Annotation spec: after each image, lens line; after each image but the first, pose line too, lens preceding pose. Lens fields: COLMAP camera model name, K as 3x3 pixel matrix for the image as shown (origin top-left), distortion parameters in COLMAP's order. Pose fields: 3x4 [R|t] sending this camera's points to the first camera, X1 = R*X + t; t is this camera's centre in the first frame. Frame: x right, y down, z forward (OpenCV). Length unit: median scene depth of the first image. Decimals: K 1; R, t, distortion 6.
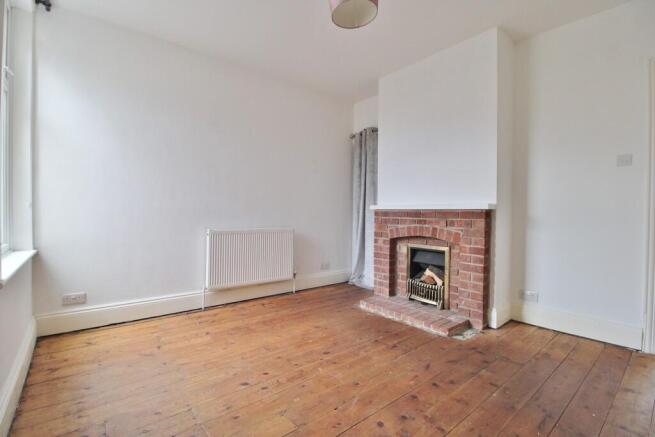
lens RADIAL K [[303.6, 0, 324.5], [0, 303.6, 218.4], [0, 0, 1]] dist [-0.001821, -0.000224]
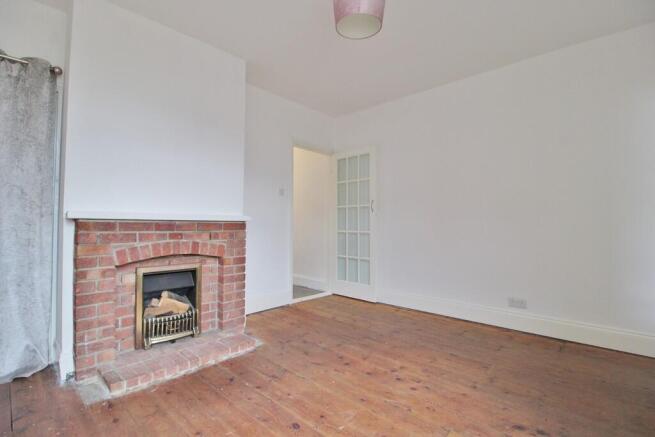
lens RADIAL K [[303.6, 0, 324.5], [0, 303.6, 218.4], [0, 0, 1]] dist [-0.001821, -0.000224]
pose [[-0.133819, 0.012922, 0.990922, -0.544676], [0.010142, 0.999880, -0.011669, -0.022477], [-0.990954, 0.008489, -0.133934, 0.788249]]
